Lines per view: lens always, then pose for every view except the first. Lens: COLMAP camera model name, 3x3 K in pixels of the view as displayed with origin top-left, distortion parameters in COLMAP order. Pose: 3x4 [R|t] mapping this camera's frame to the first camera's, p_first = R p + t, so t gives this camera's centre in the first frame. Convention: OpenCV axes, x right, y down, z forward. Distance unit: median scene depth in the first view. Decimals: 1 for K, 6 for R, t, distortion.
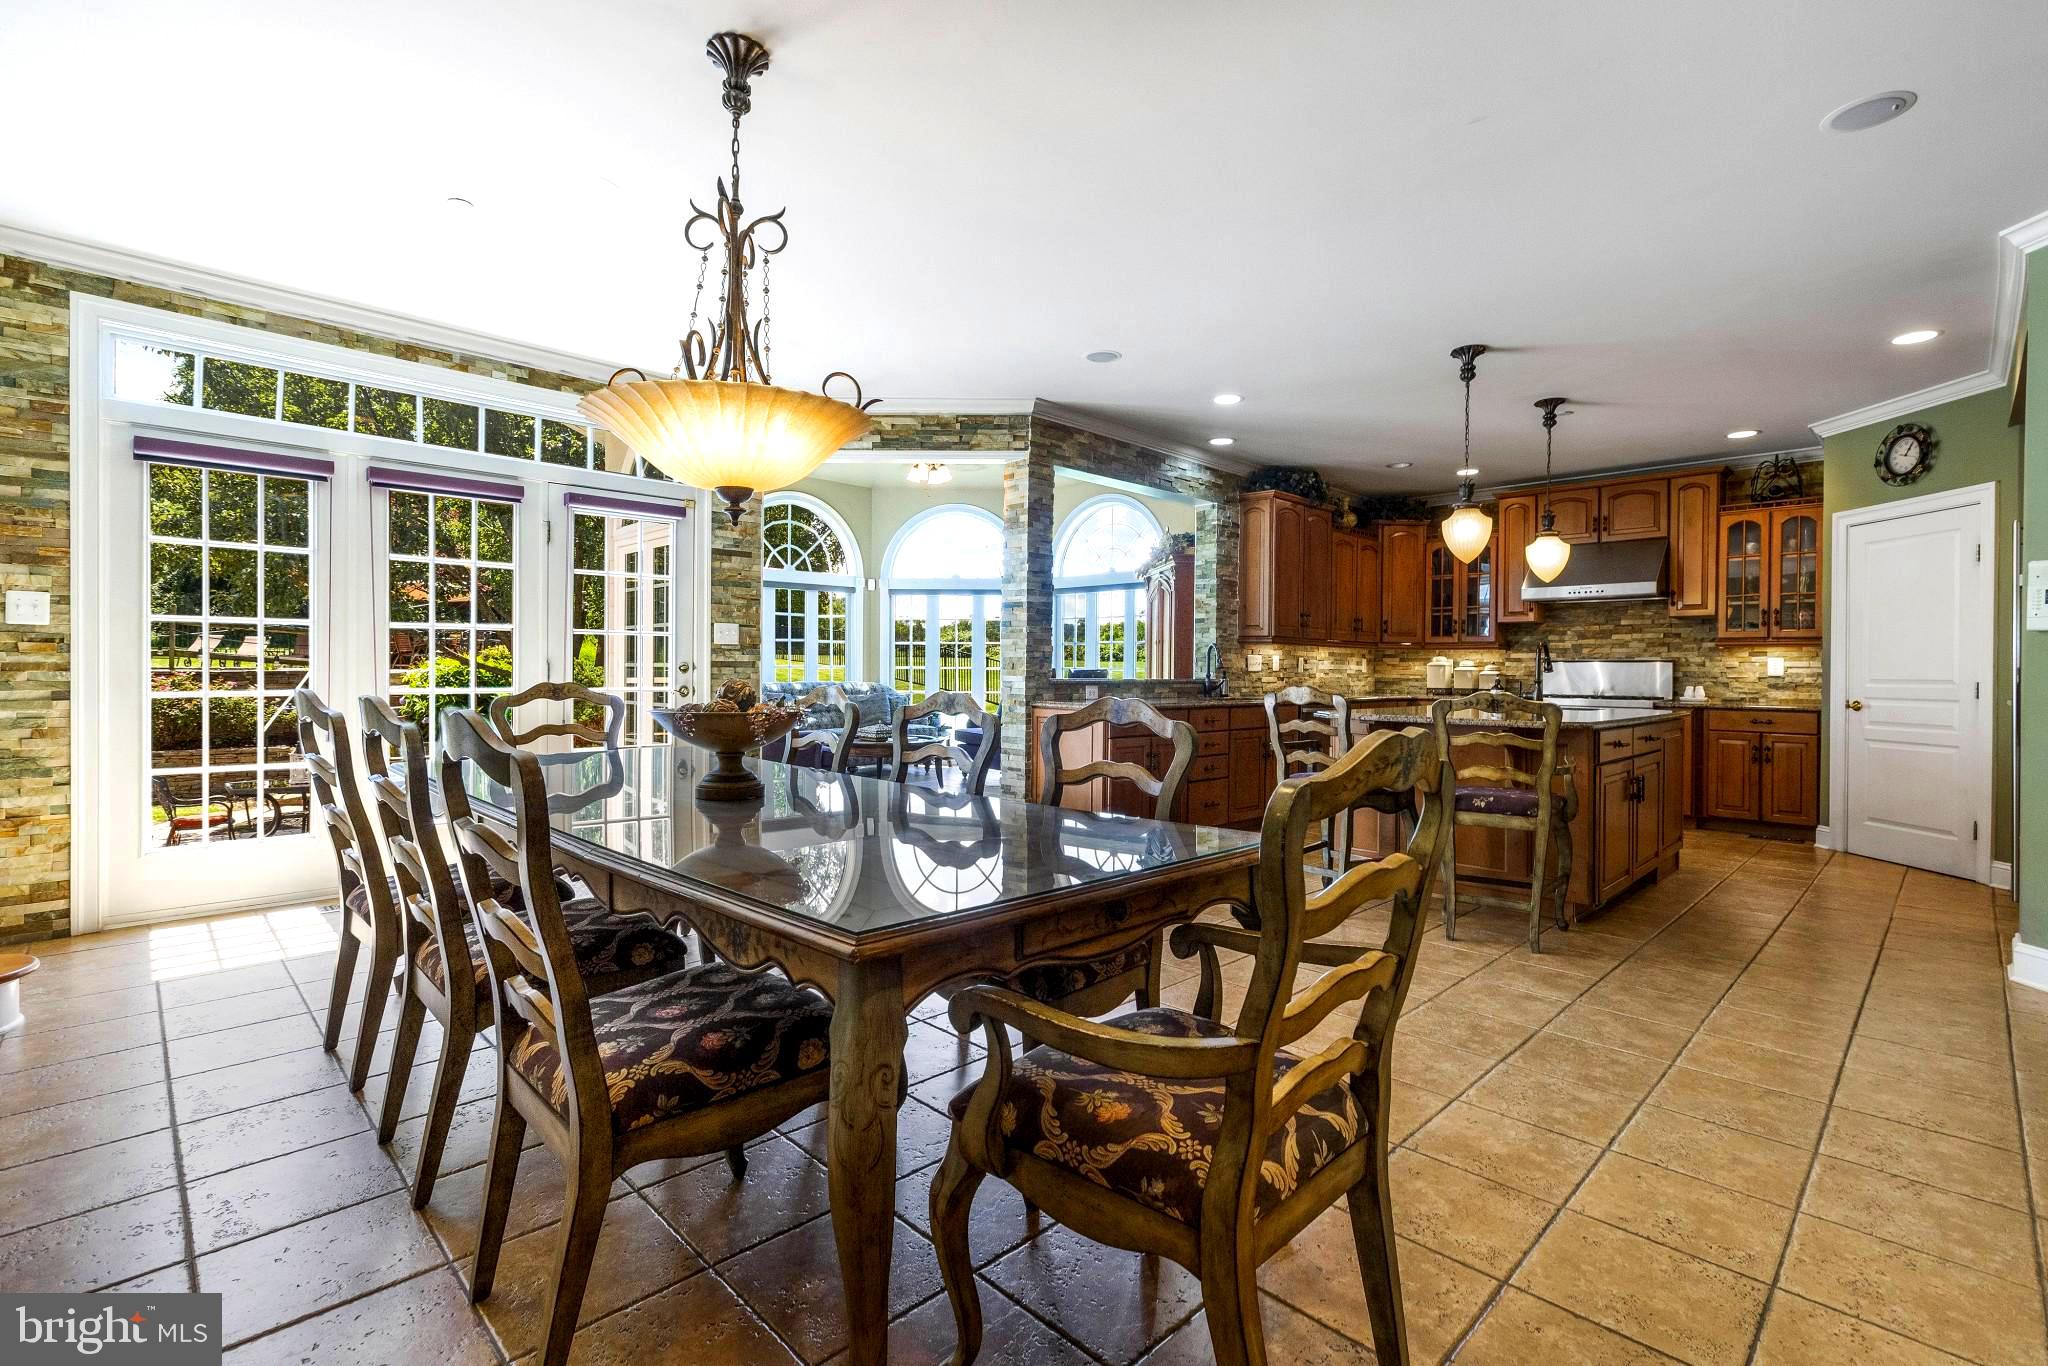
lens RADIAL K [[911.8, 0, 1015.5], [0, 911.8, 677.1], [0, 0, 1]] dist [0.000922, -0.000157]
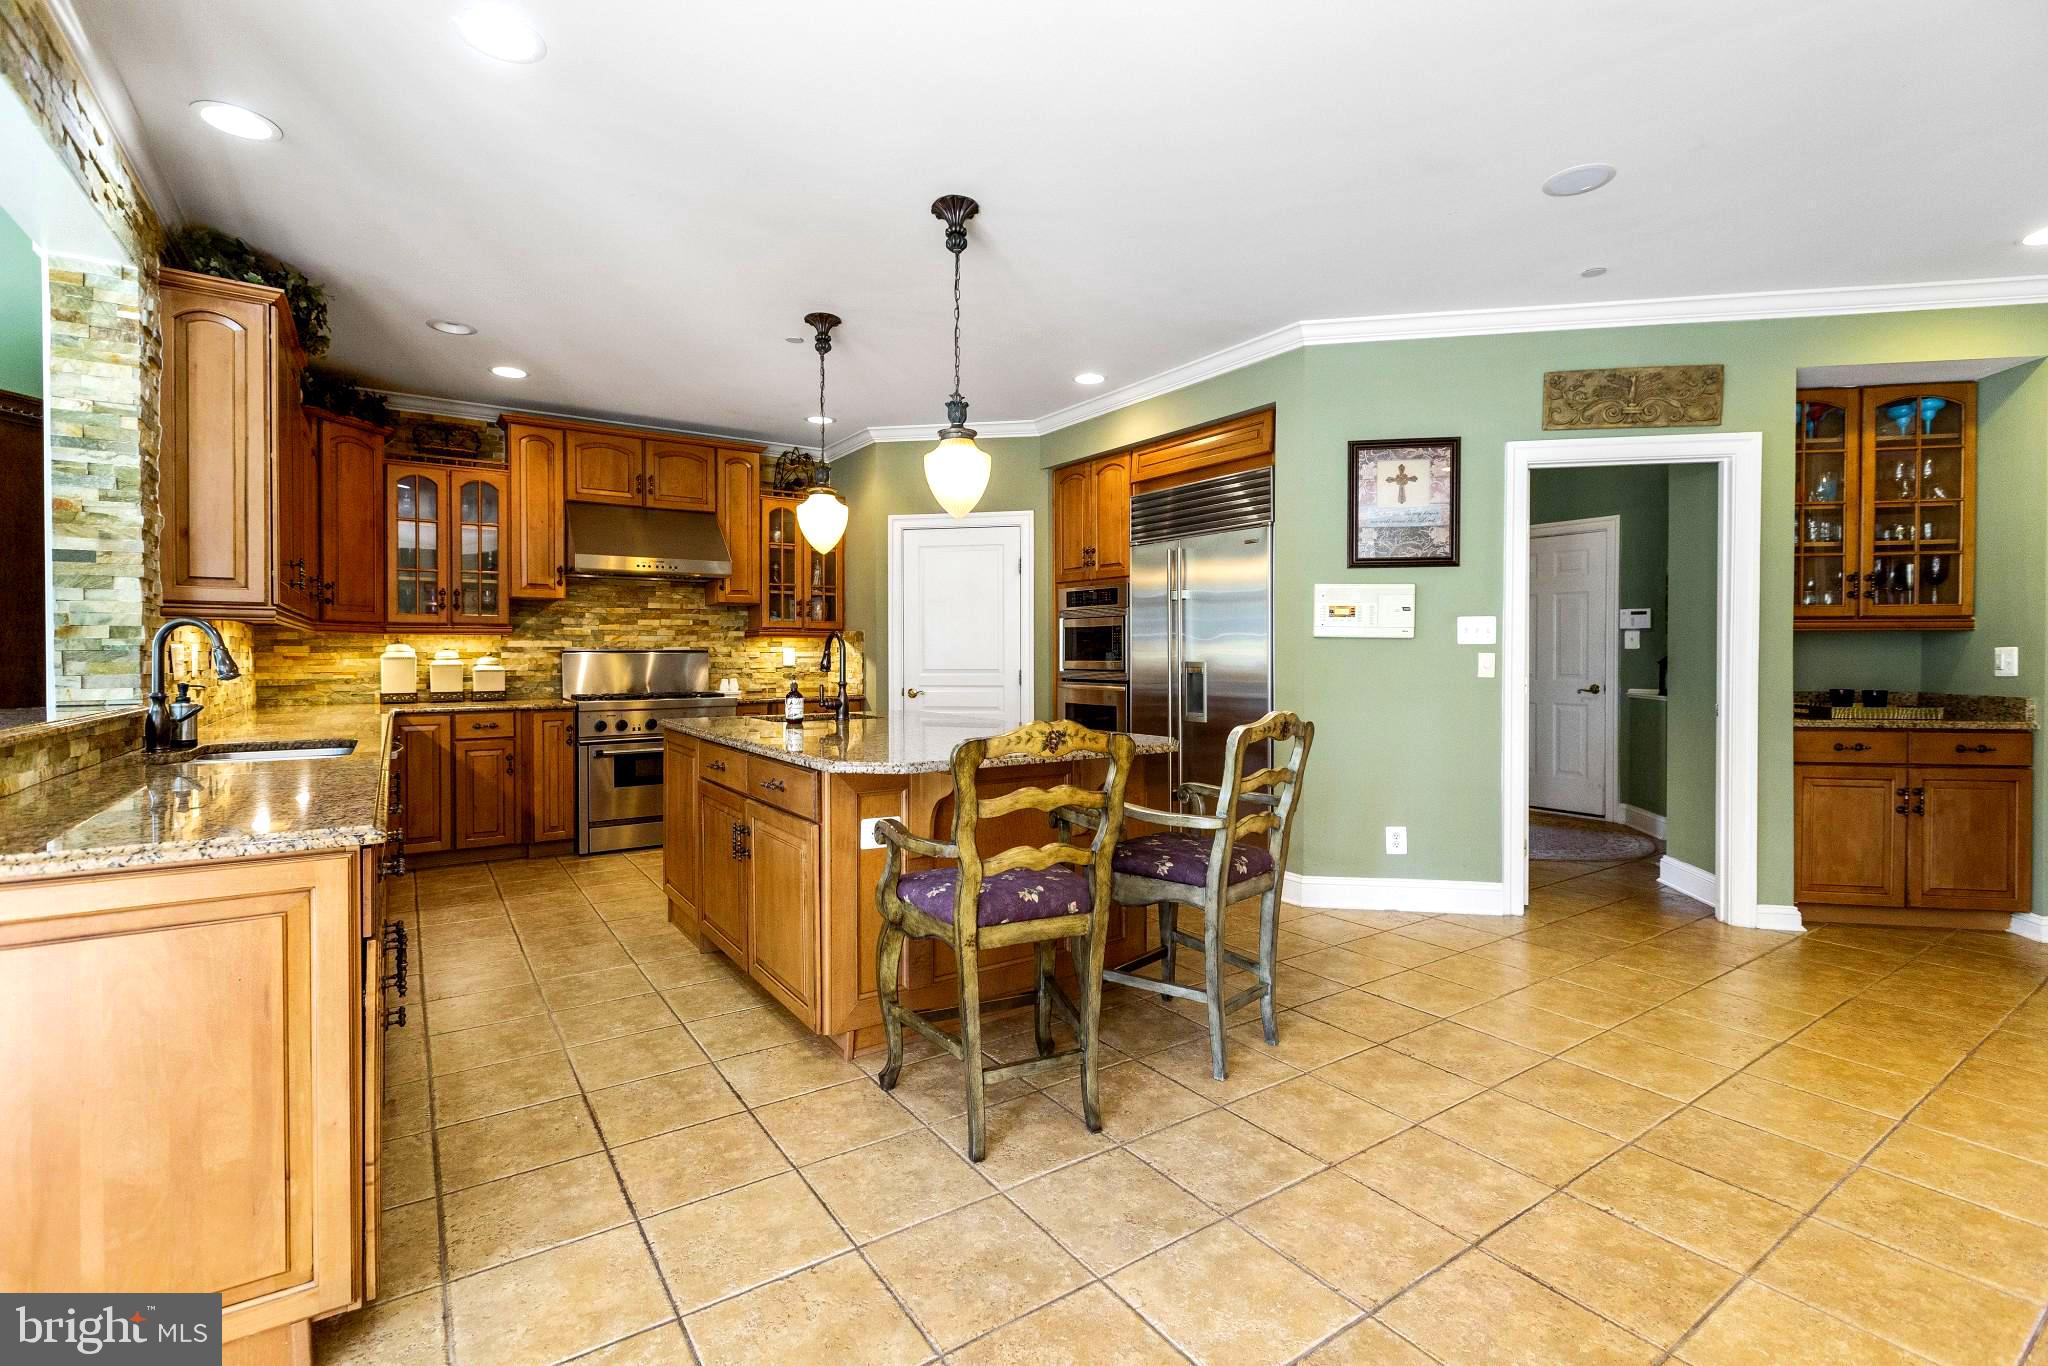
lens RADIAL K [[911.8, 0, 1021.4], [0, 911.8, 665.4], [0, 0, 1]] dist [0.000922, -0.000157]
pose [[0.172135, -0.022871, 0.984808, -0.110093], [0.010725, 0.999715, 0.021342, -0.019389], [-0.985015, 0.006889, 0.172331, 0.534475]]
